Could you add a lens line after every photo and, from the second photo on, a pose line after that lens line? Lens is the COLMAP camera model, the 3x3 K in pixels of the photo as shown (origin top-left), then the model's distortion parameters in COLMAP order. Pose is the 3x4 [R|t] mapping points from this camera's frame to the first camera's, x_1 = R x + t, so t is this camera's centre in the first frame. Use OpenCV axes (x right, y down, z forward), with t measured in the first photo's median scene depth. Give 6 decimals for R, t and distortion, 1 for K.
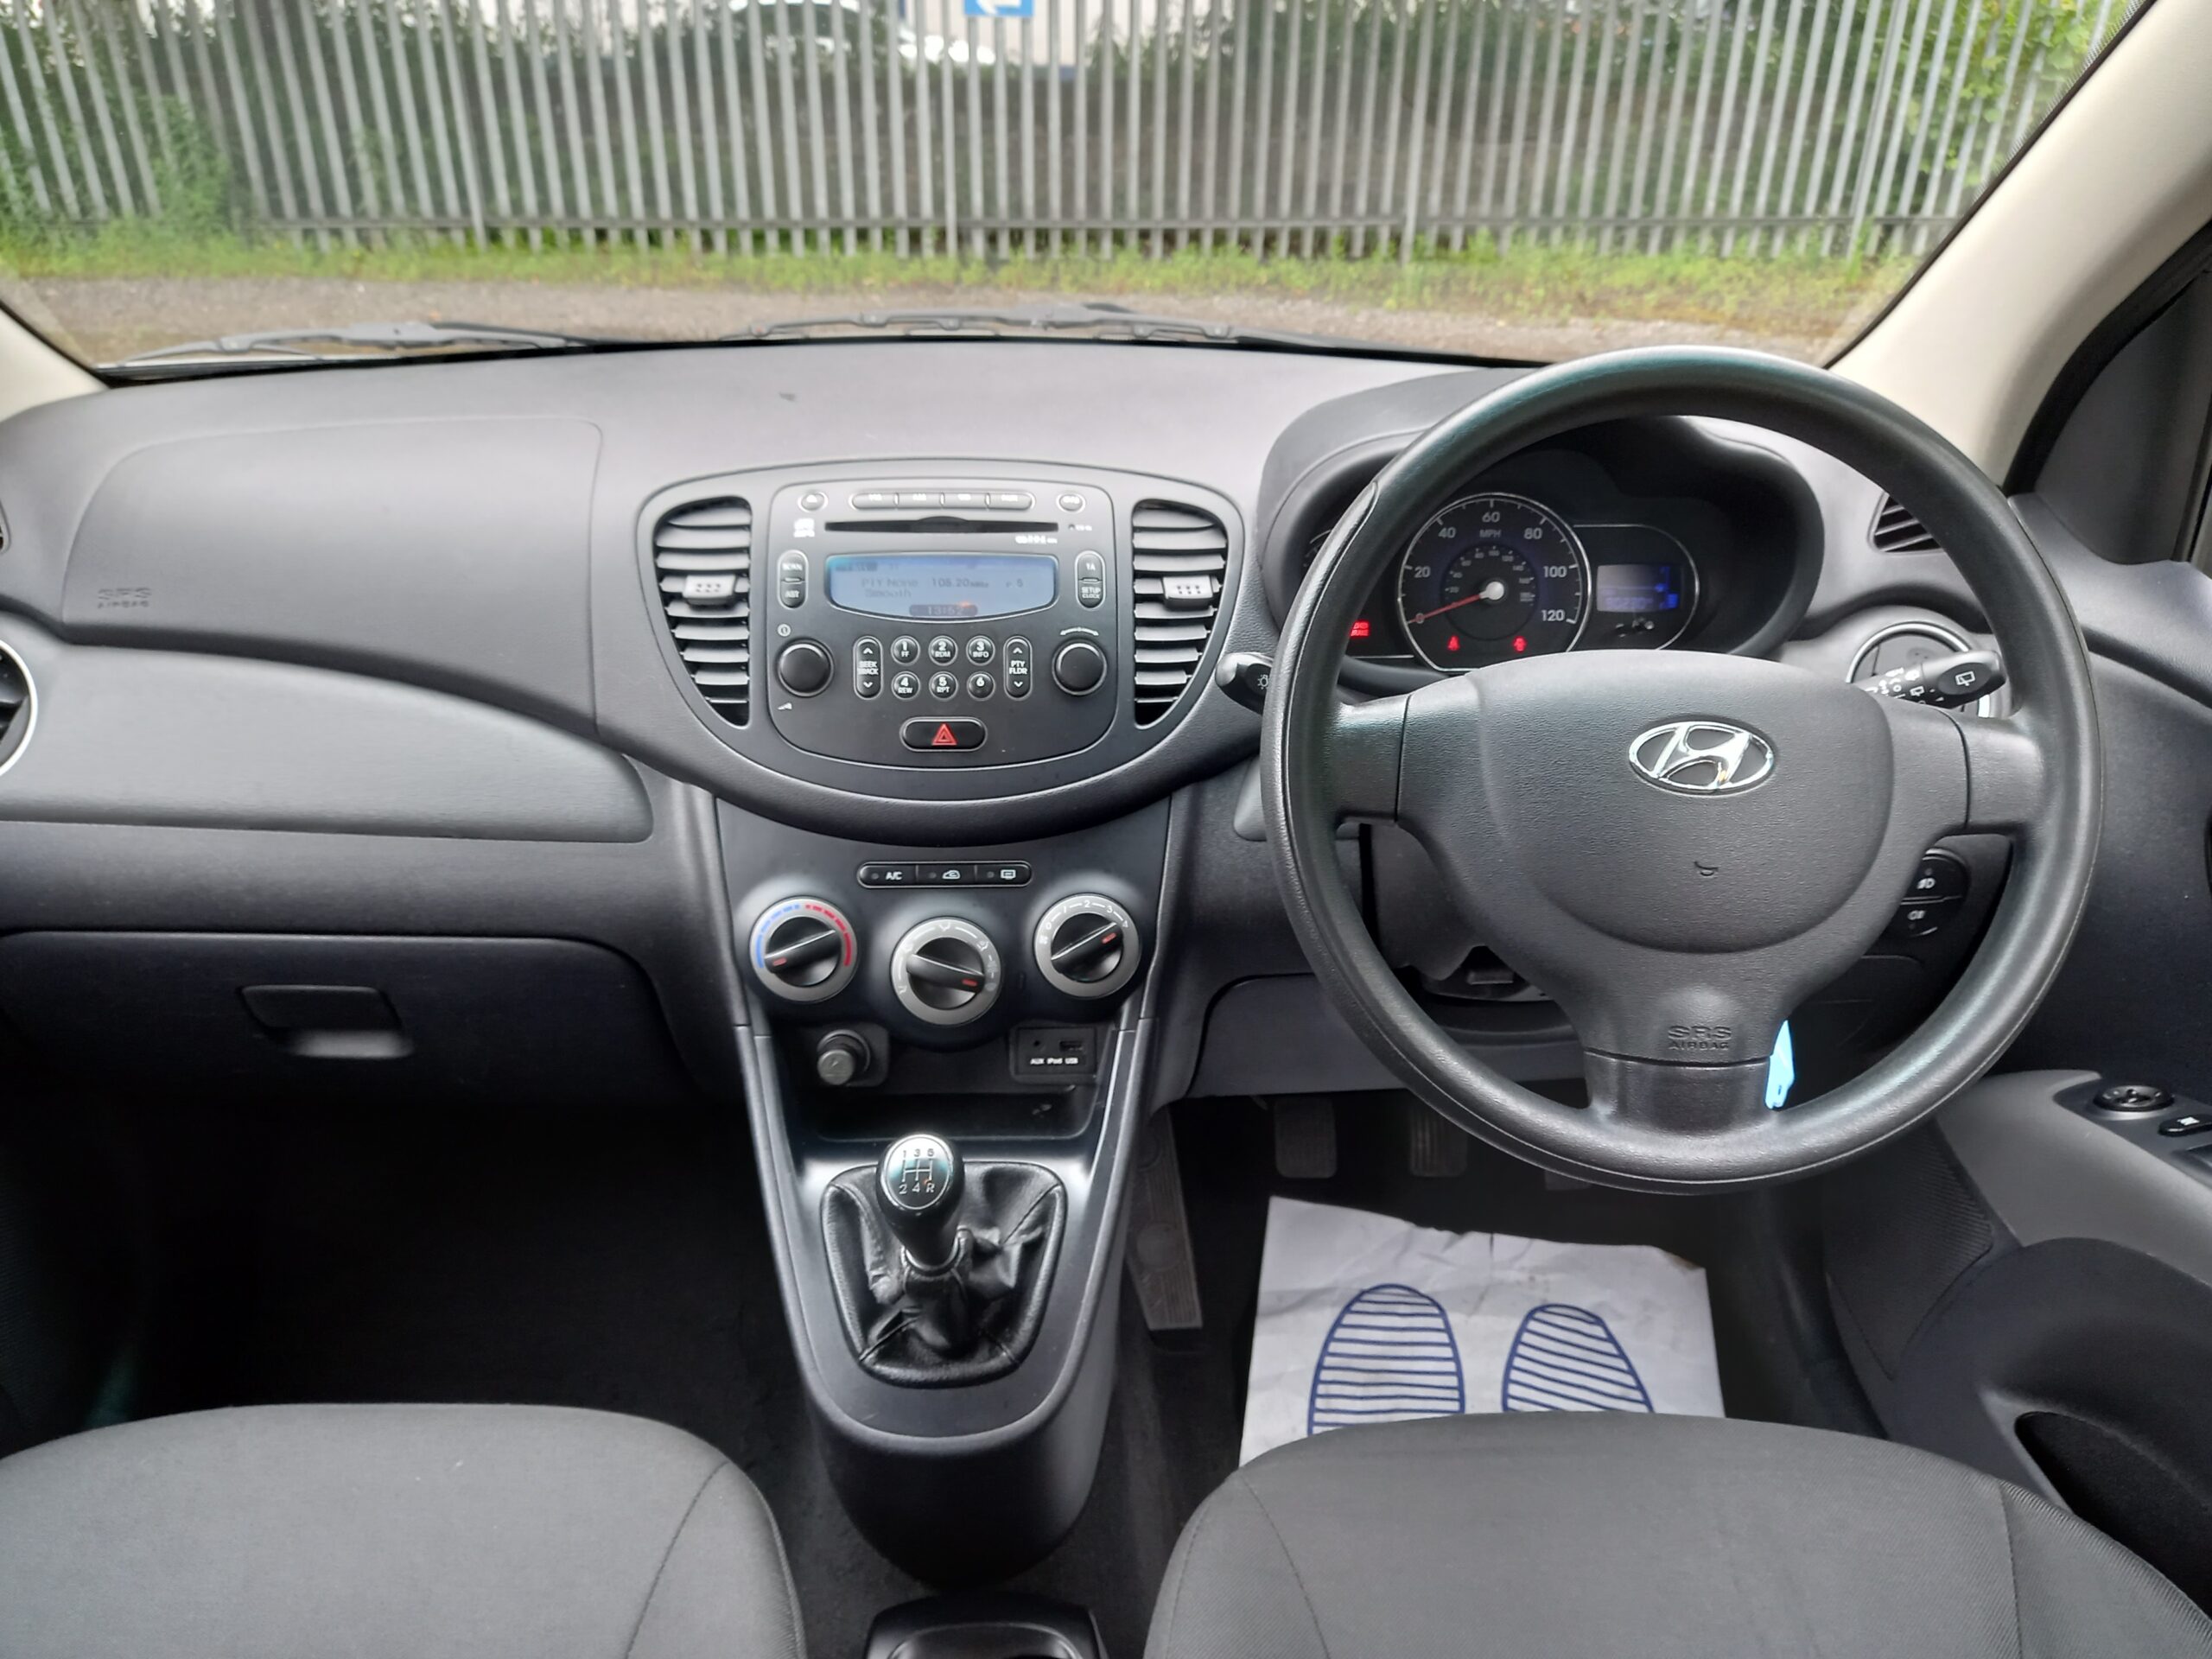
lens RADIAL K [[1630.2, 0, 1082.1], [0, 1630.2, 827.8], [0, 0, 1]] dist [0.059578, -0.079269]
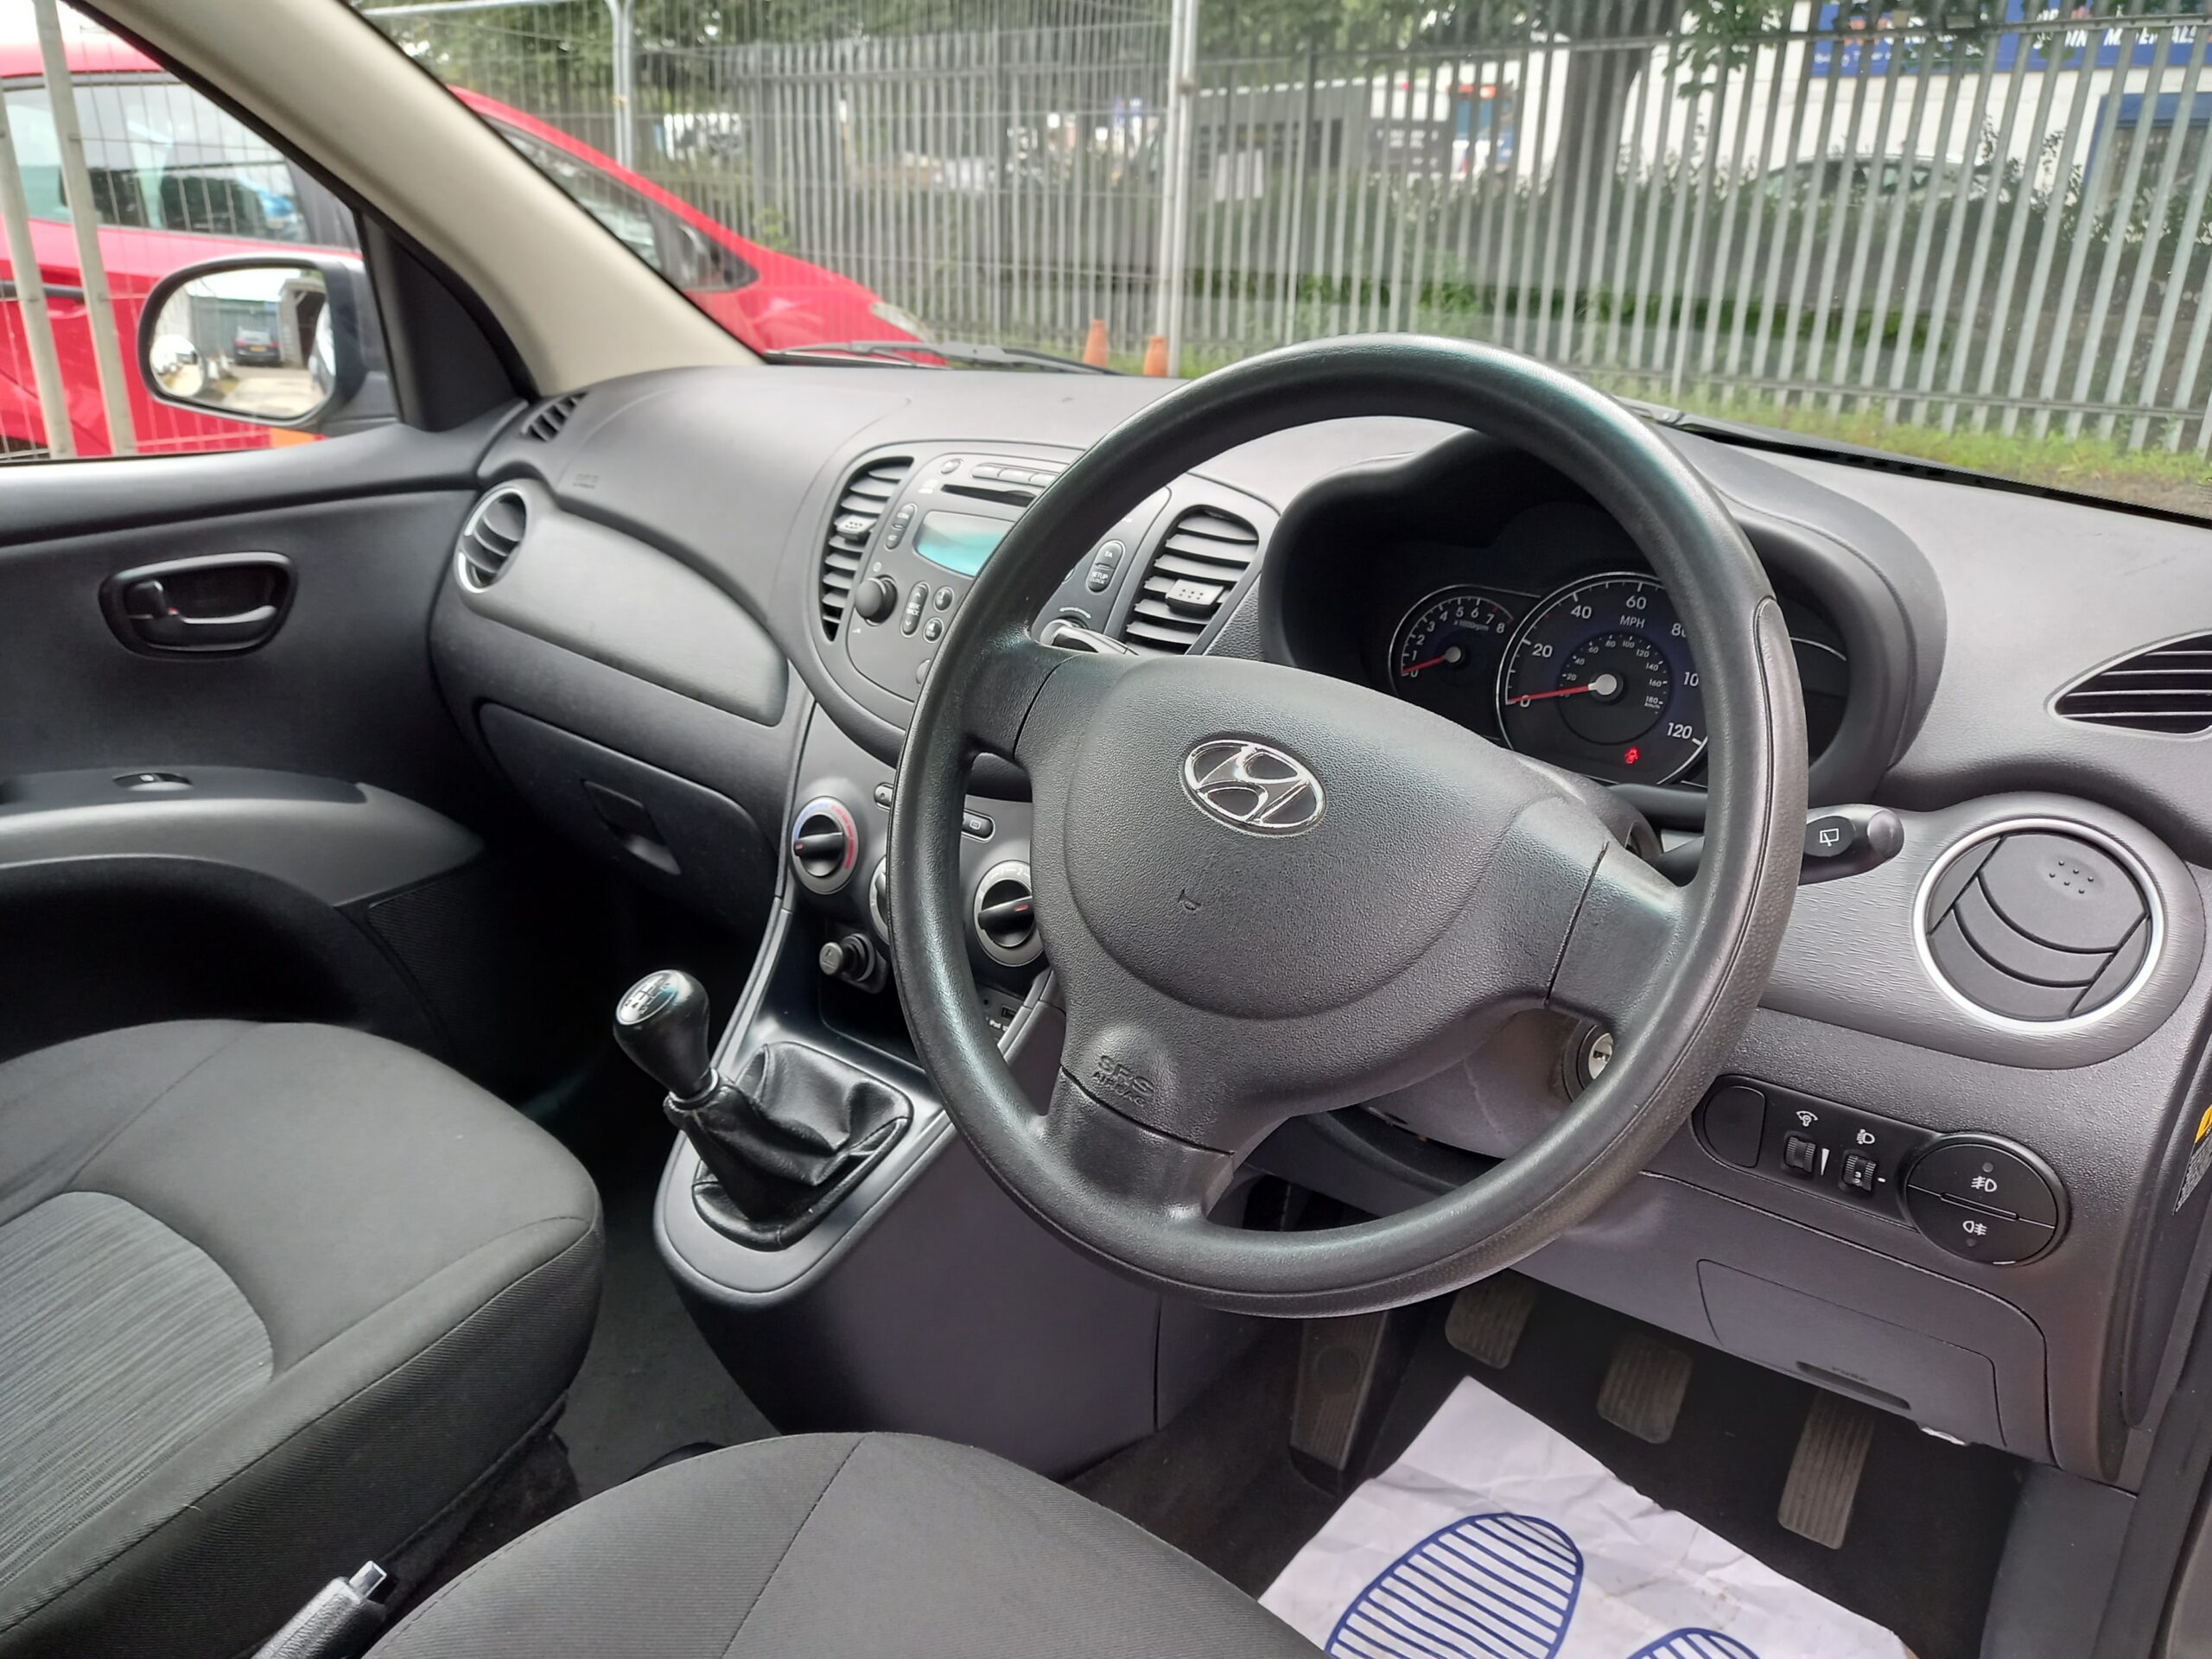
lens RADIAL K [[1632.1, 0, 1103.3], [0, 1632.1, 832.3], [0, 0, 1]] dist [0.055271, -0.053979]
pose [[0.757732, 0.245771, -0.604515, 0.647997], [-0.299702, 0.953955, 0.012177, -0.005199], [0.579672, 0.171948, 0.796501, 0.208171]]
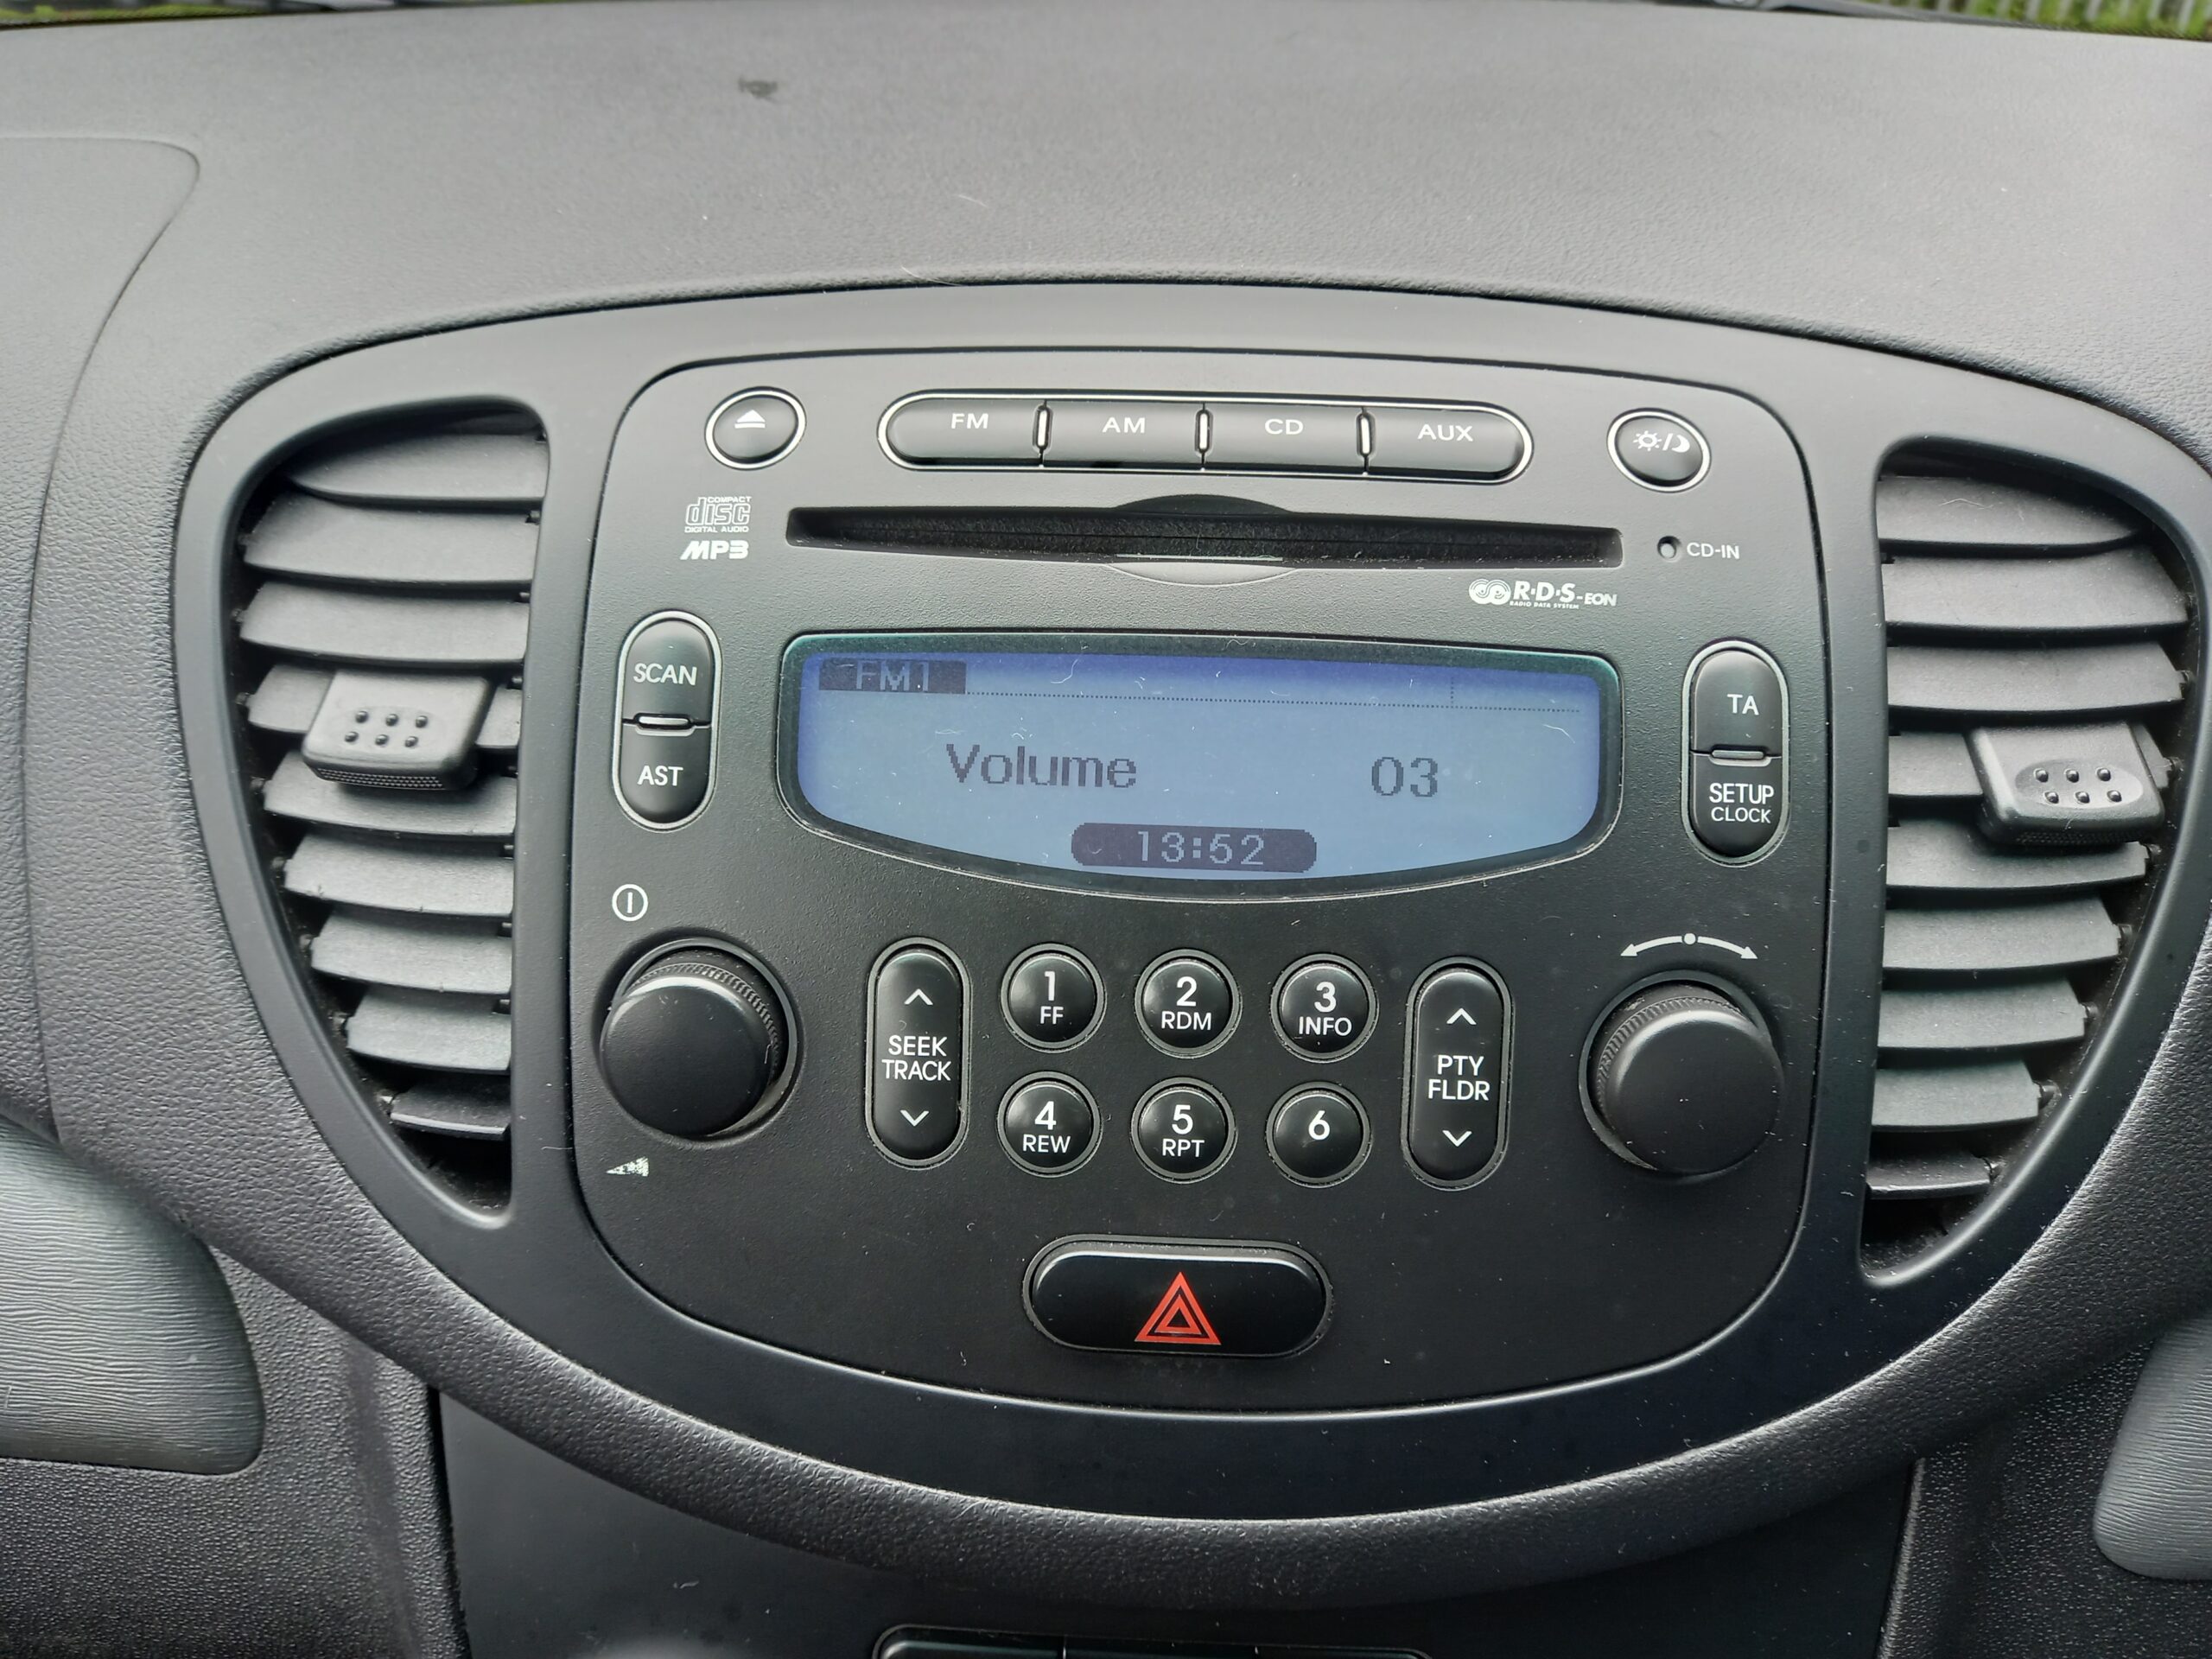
lens RADIAL K [[1686.0, 0, 1103.4], [0, 1686.0, 886.4], [0, 0, 1]] dist [0.070922, -0.091739]
pose [[0.996055, 0.047583, -0.074903, -0.076258], [-0.037923, 0.991370, 0.125485, -0.157727], [0.080228, -0.122150, 0.989264, 0.692359]]
